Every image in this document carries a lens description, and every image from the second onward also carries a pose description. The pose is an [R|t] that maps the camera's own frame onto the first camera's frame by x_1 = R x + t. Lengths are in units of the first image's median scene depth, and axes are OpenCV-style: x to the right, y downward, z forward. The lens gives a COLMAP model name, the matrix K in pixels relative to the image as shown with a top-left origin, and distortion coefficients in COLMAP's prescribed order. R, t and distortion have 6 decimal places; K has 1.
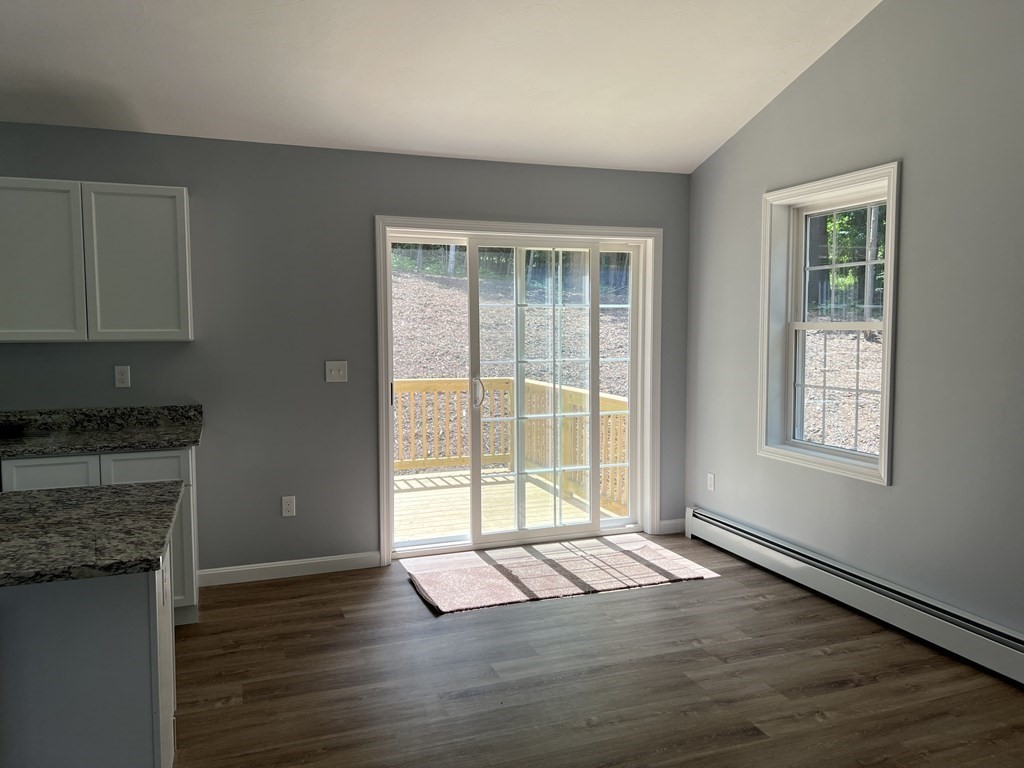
lens RADIAL K [[770.6, 0, 515.3], [0, 770.6, 380.2], [0, 0, 1]] dist [0.061954, -0.085728]
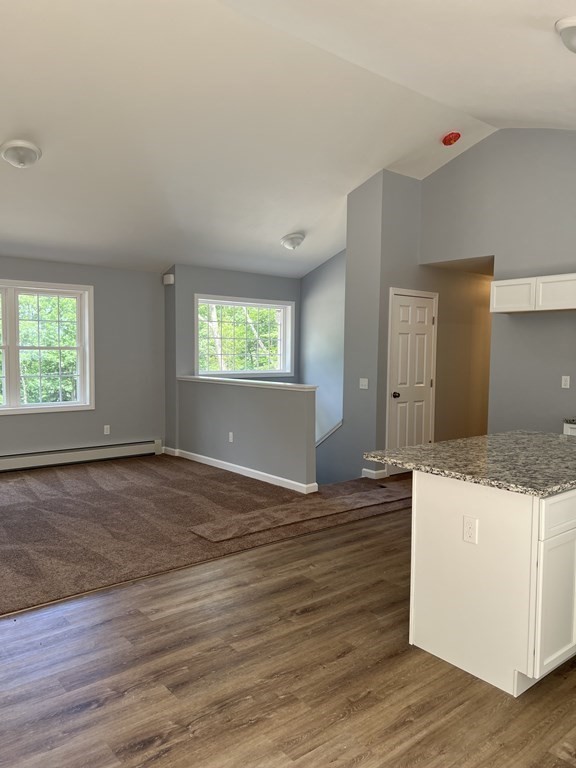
lens RADIAL K [[578.0, 0, 288.0], [0, 578.0, 384.0], [0, 0, 1]] dist [0.061954, -0.085728]
pose [[-0.946931, 0.010552, -0.321264, 0.130342], [-0.034695, 0.990267, 0.134790, -0.085756], [0.319559, 0.138783, -0.937348, 1.116079]]
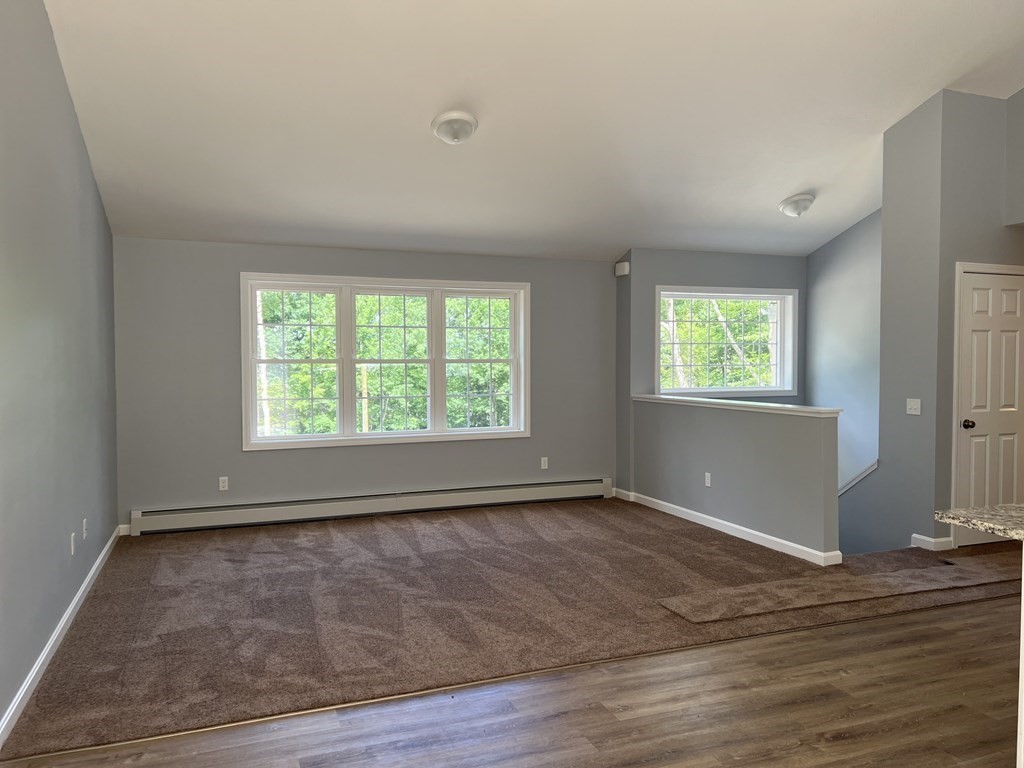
lens RADIAL K [[770.6, 0, 515.3], [0, 770.6, 380.2], [0, 0, 1]] dist [0.061954, -0.085728]
pose [[-0.999975, 0.005660, -0.004257, 0.161575], [0.005171, 0.994213, 0.107302, -0.085928], [0.004840, 0.107277, -0.994217, 1.111523]]
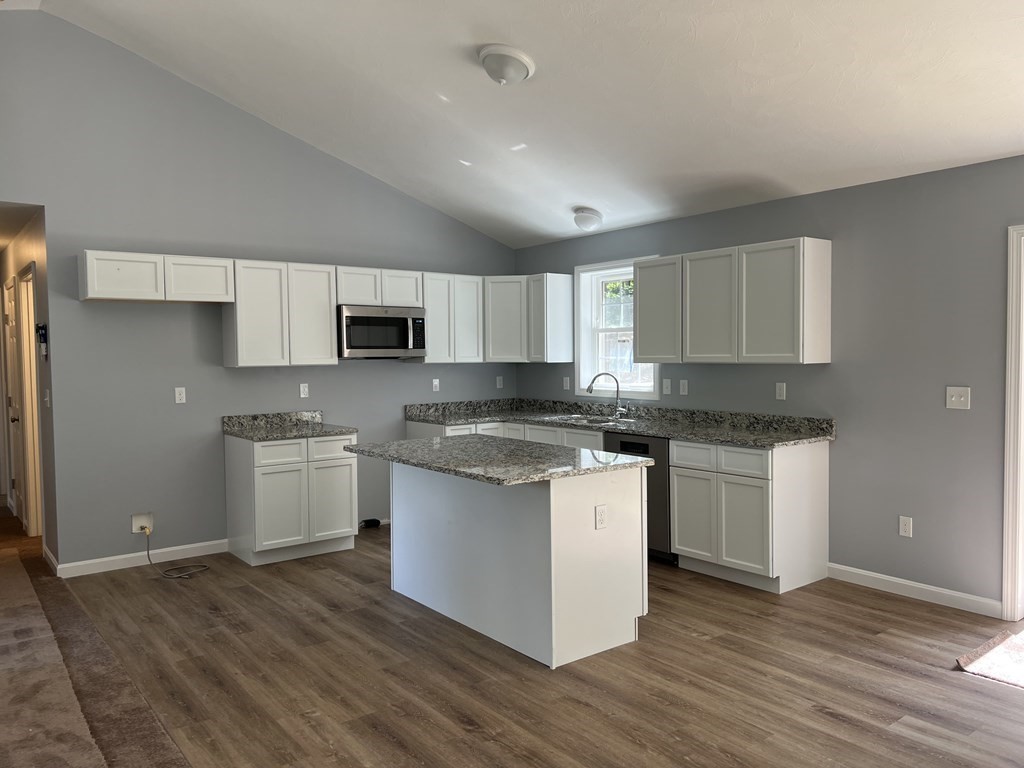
lens RADIAL K [[770.6, 0, 515.3], [0, 770.6, 380.2], [0, 0, 1]] dist [0.061954, -0.085728]
pose [[0.302399, 0.034331, -0.952563, 0.578876], [-0.061814, 0.997954, 0.016344, -0.016791], [0.951175, 0.053940, 0.303903, 0.205776]]
